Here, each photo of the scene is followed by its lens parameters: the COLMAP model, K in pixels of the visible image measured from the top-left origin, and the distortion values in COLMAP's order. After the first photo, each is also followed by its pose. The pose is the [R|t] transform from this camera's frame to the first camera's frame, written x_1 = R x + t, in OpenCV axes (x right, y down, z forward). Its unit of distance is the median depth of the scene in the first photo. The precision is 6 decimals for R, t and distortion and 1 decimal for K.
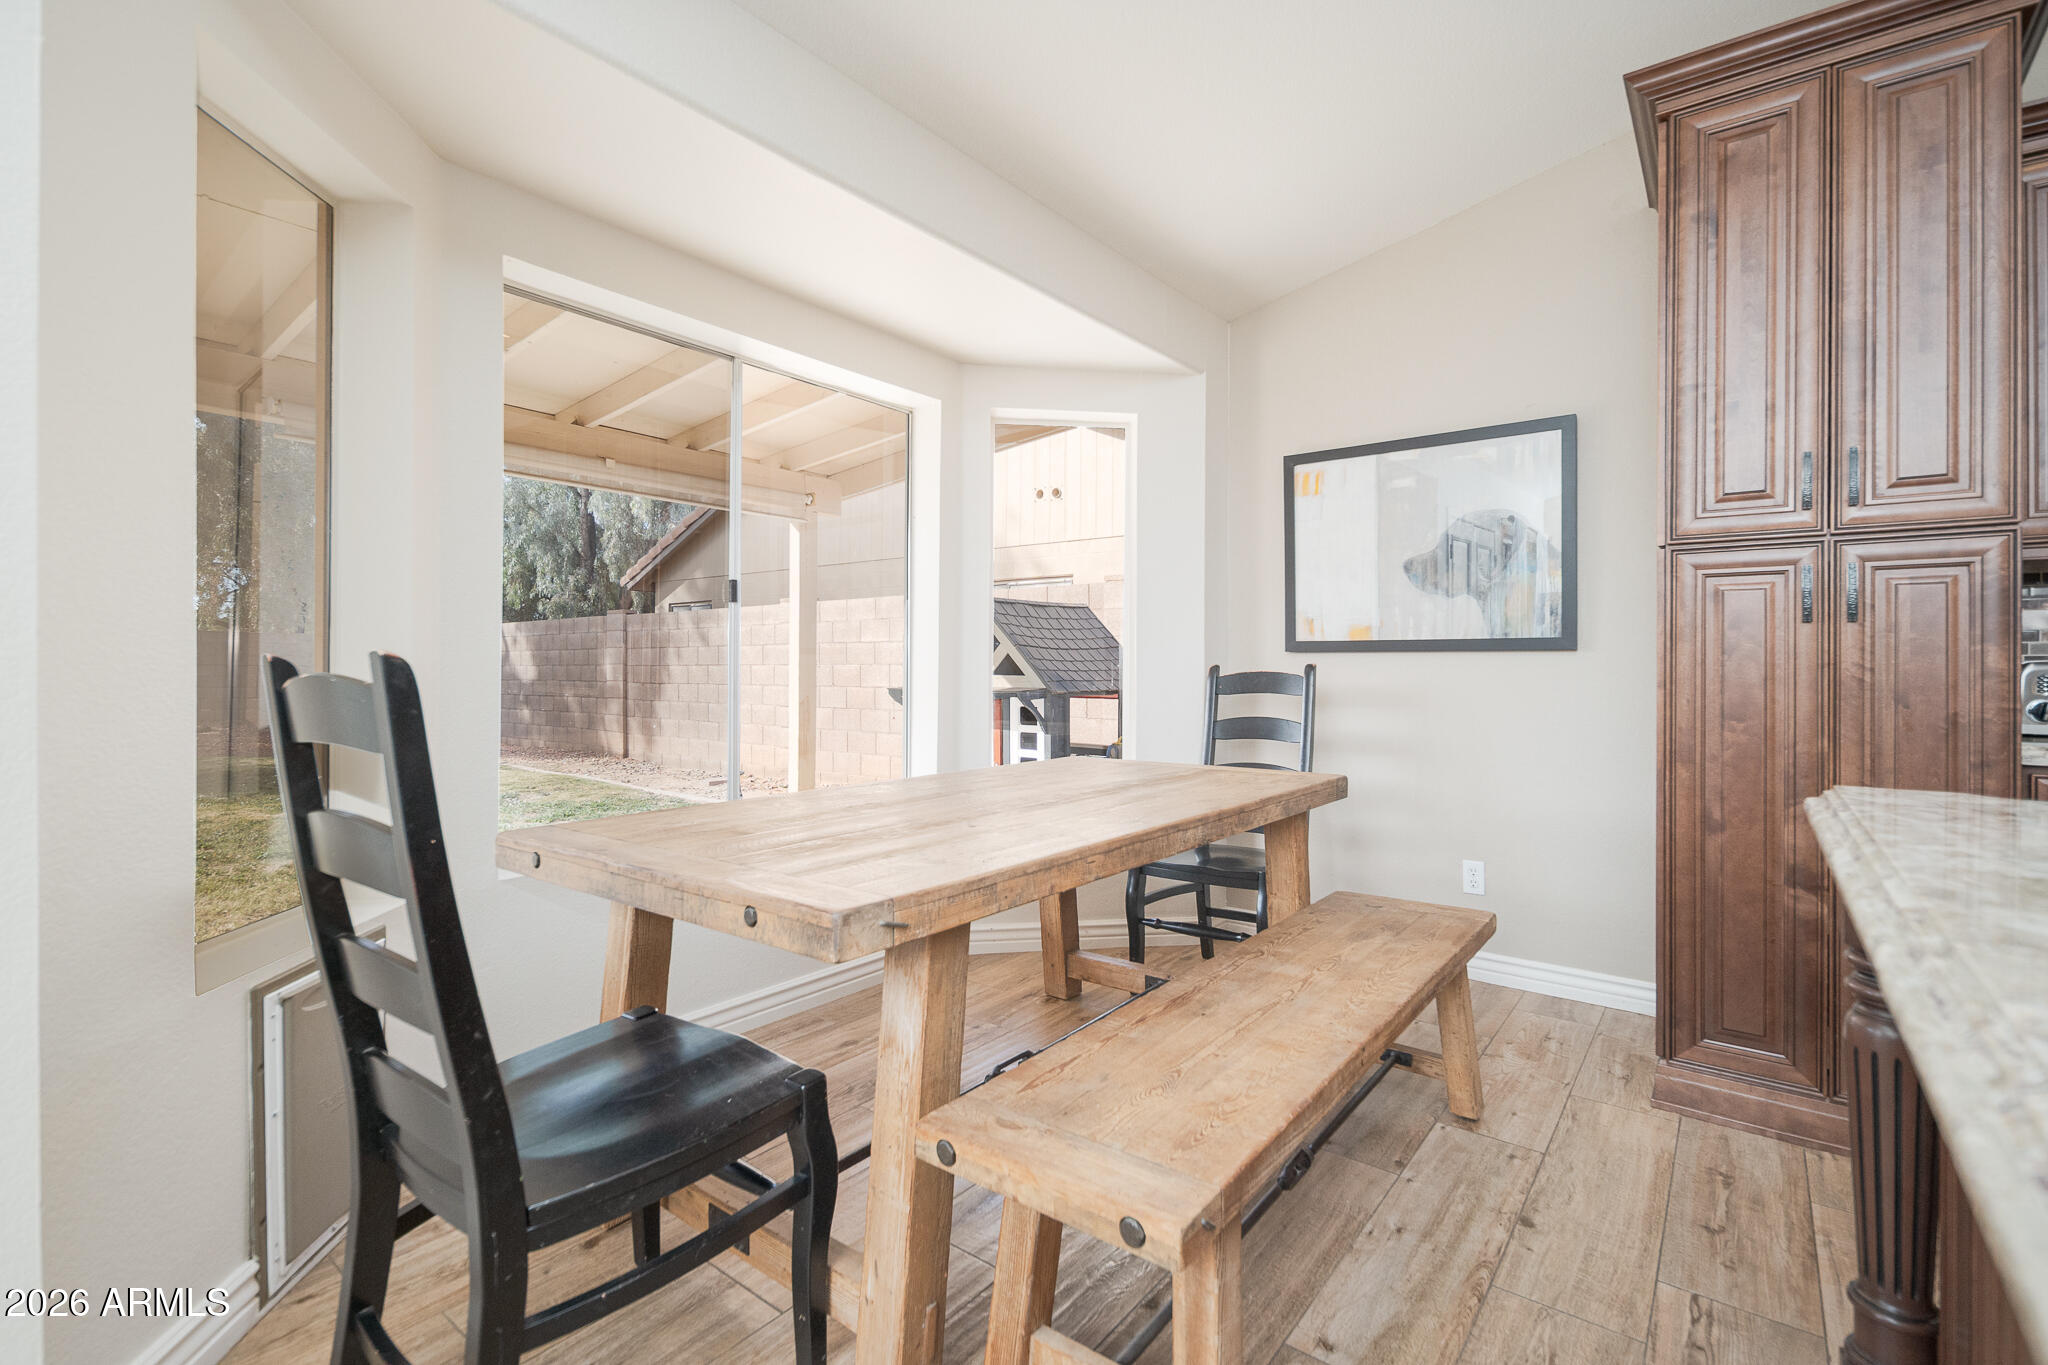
lens RADIAL K [[909.1, 0, 1052.1], [0, 909.1, 669.2], [0, 0, 1]] dist [-0.000418, -0.000081]
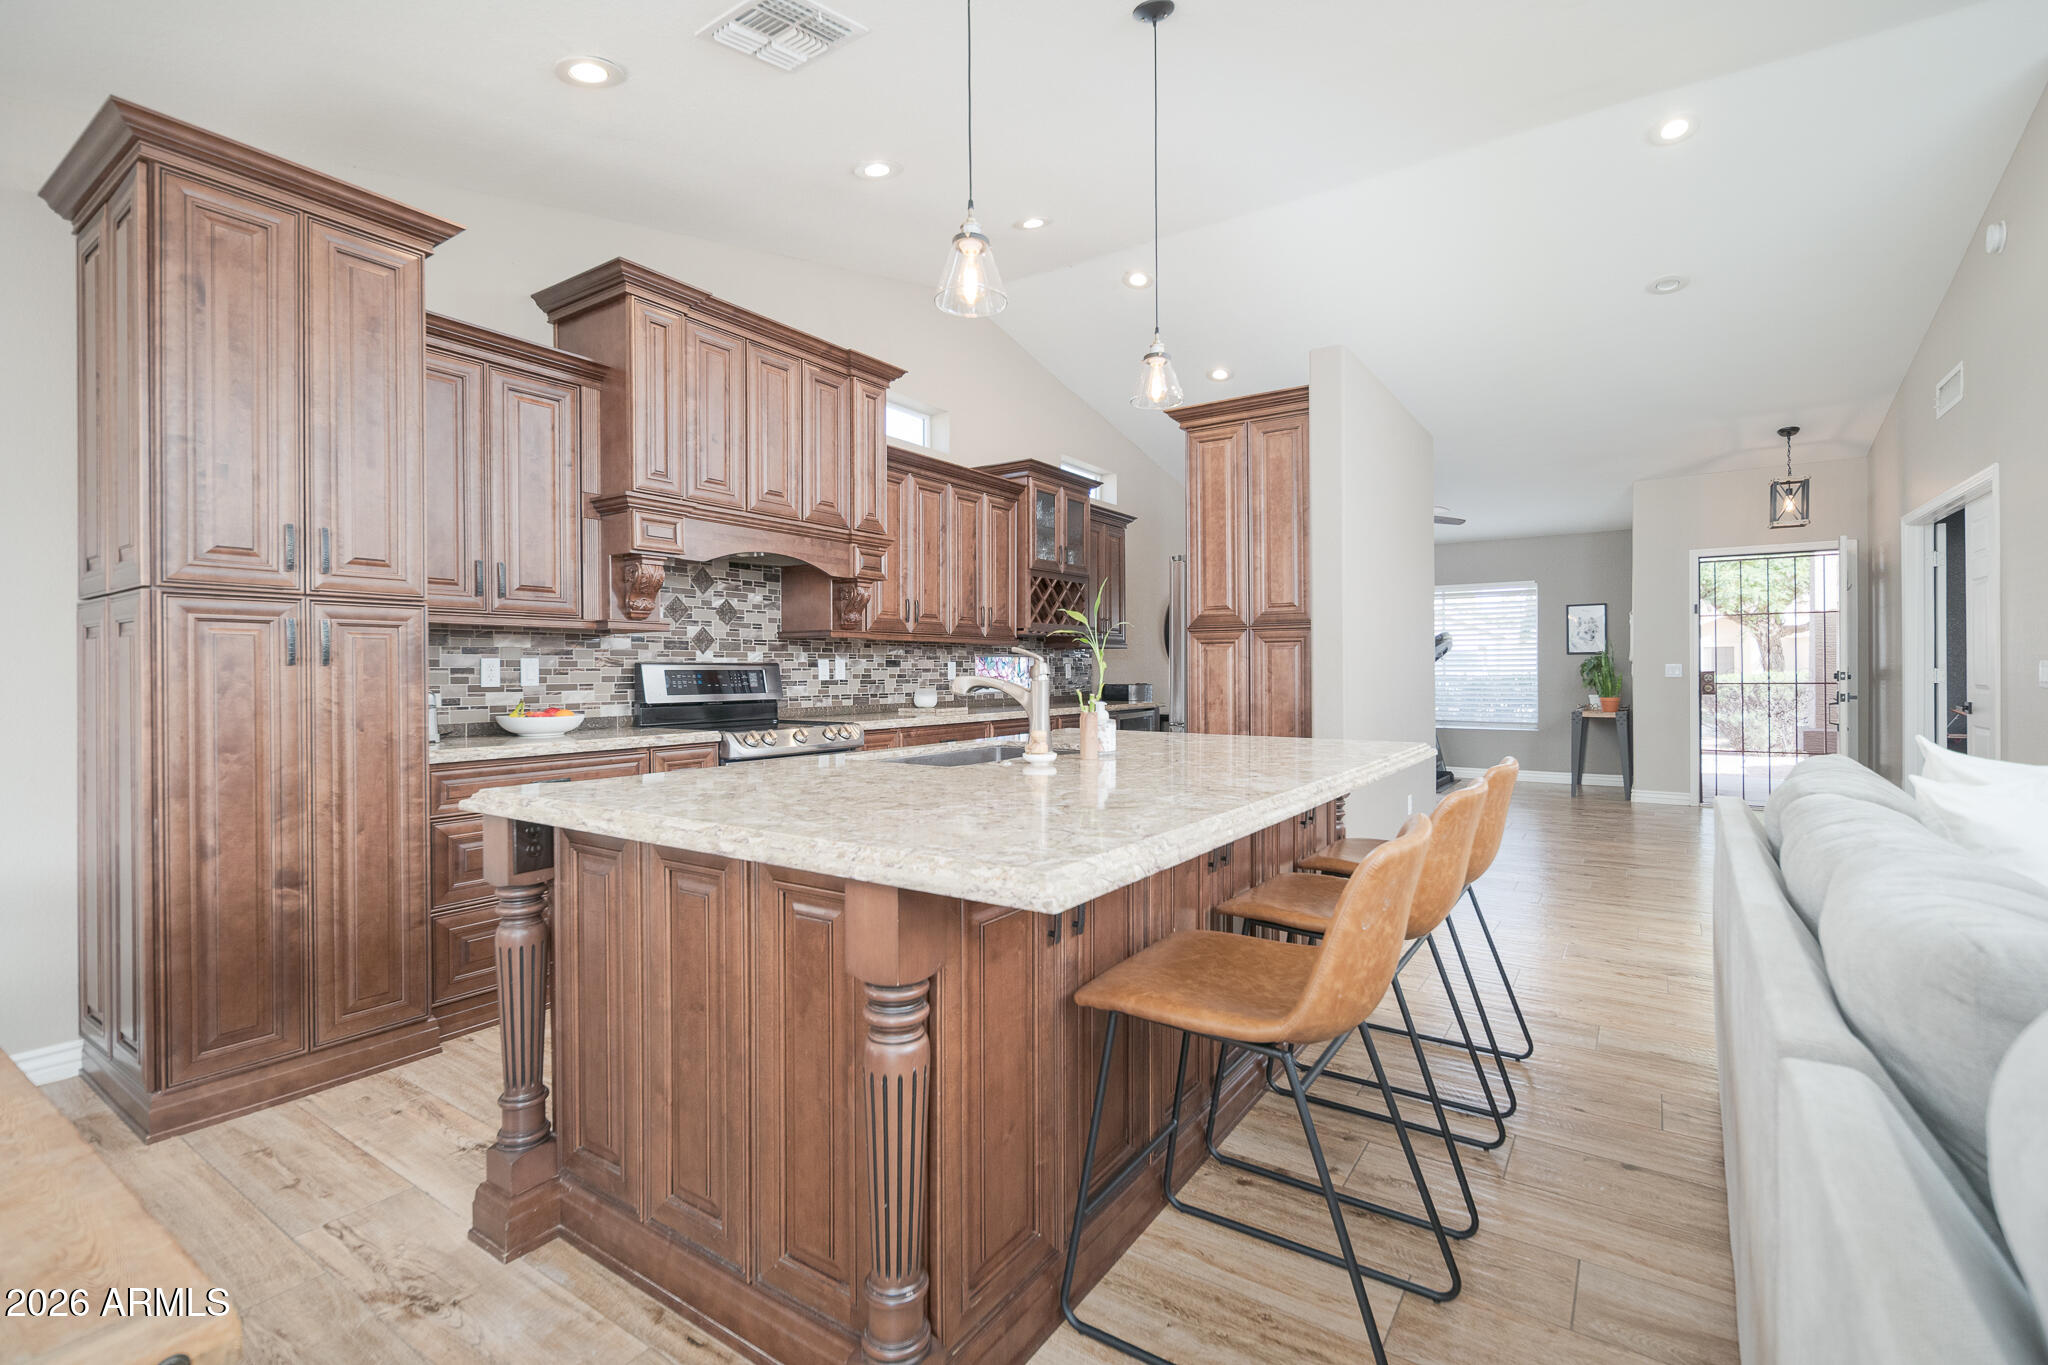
lens RADIAL K [[899.8, 0, 1051.6], [0, 899.8, 667.2], [0, 0, 1]] dist [0.002543, 0.000217]
pose [[-0.062761, -0.002399, 0.998026, -0.420856], [-0.000526, 0.999997, 0.002371, -0.052282], [-0.998028, -0.000376, -0.062762, 0.068650]]
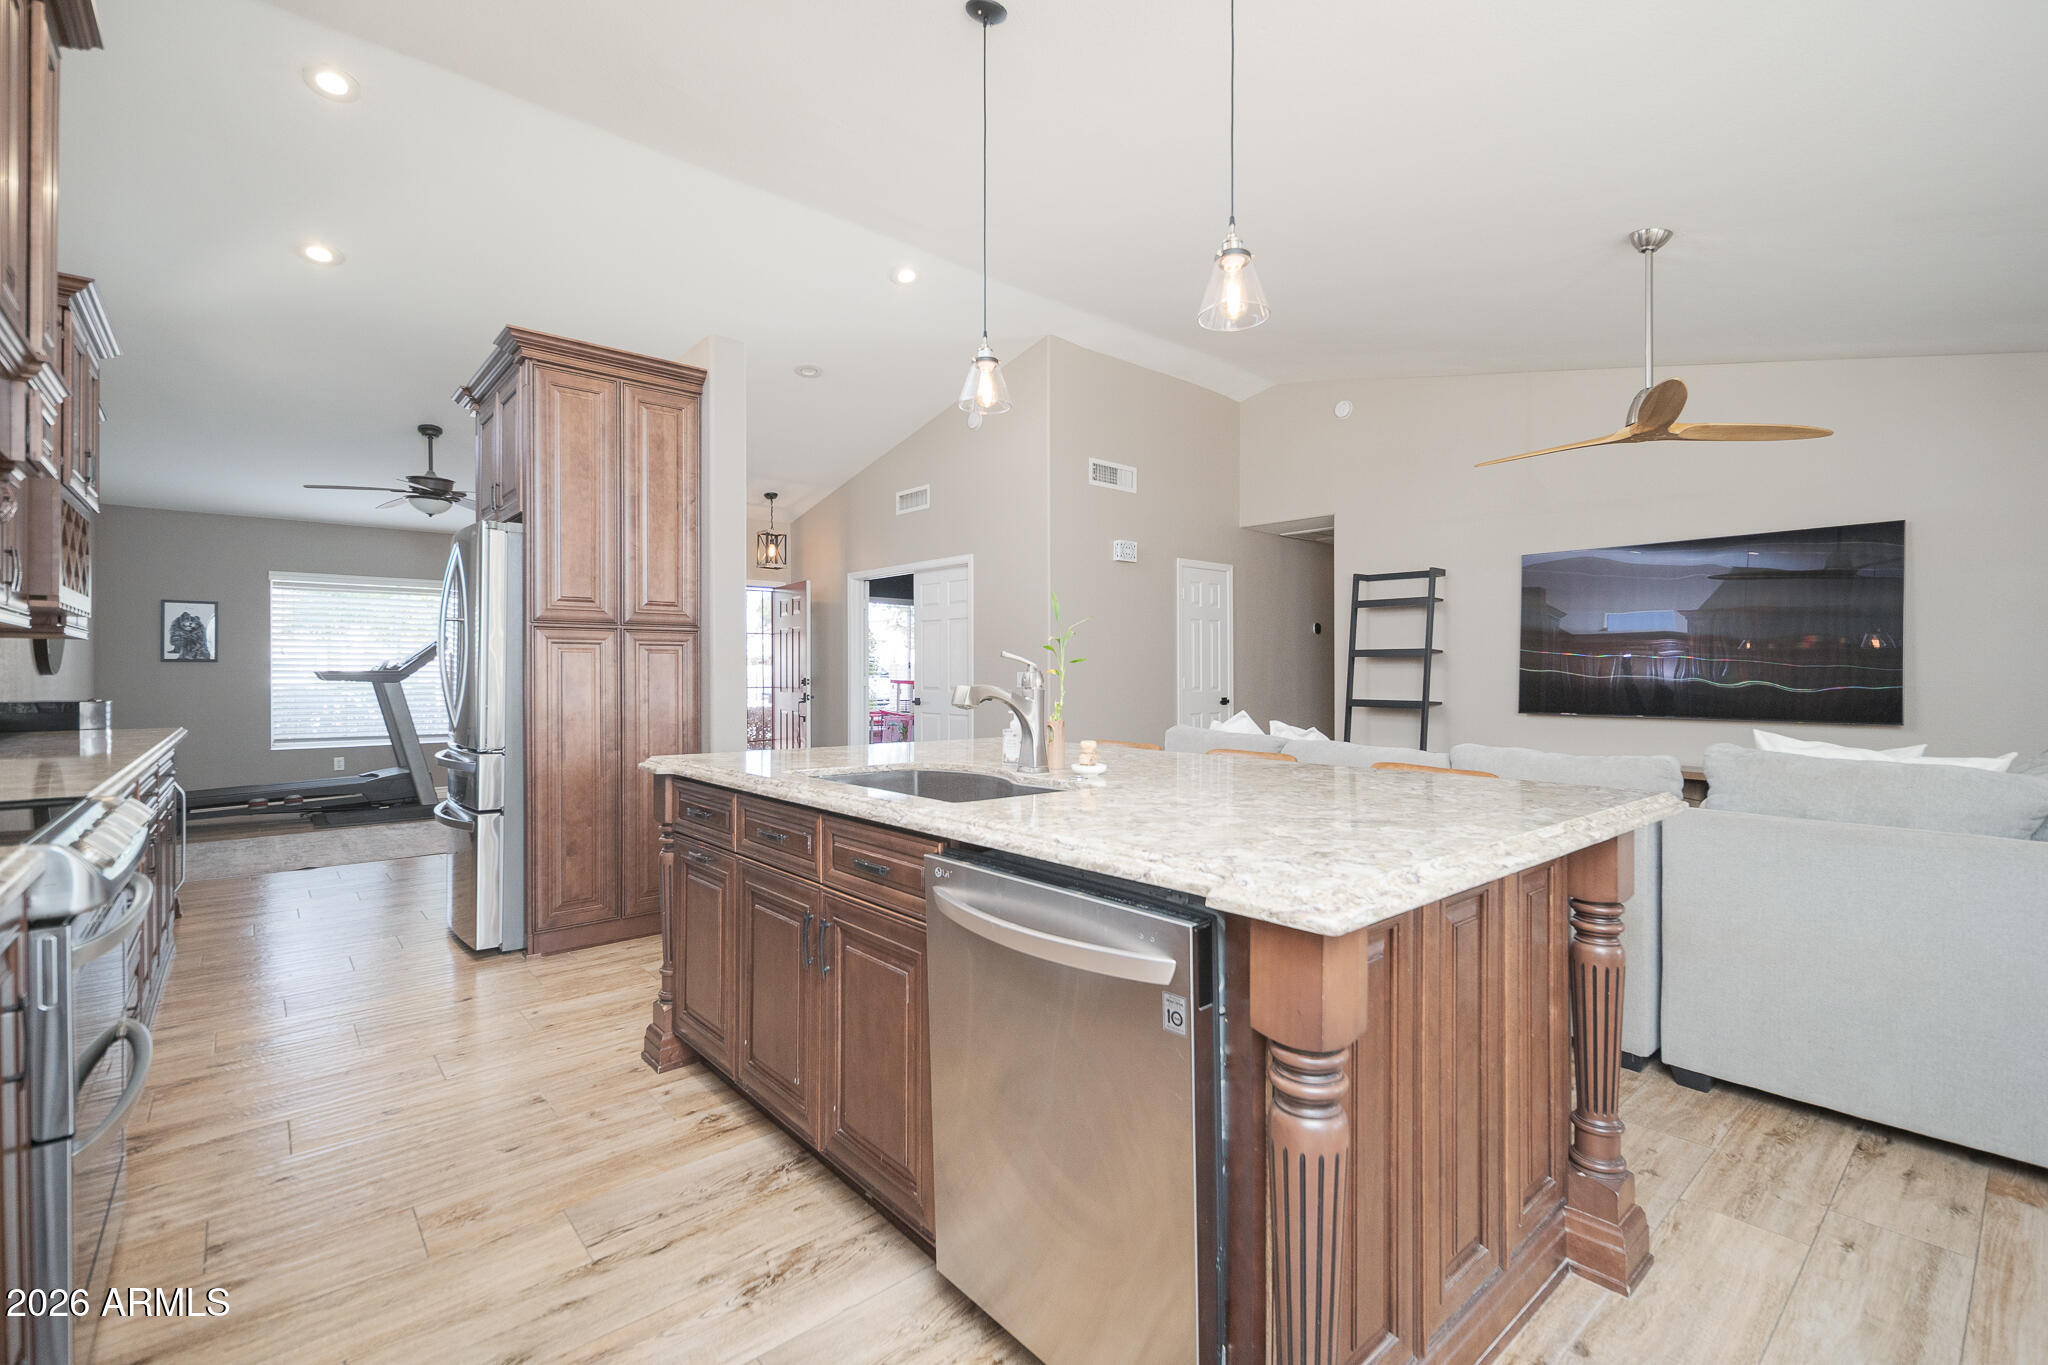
lens RADIAL K [[897.6, 0, 1028.0], [0, 897.6, 672.5], [0, 0, 1]] dist [0.000512, 0.000032]
pose [[-0.978062, -0.005049, 0.208253, 0.565611], [-0.006047, 0.999973, -0.004156, -0.047788], [-0.208226, -0.005324, -0.978066, 1.101532]]
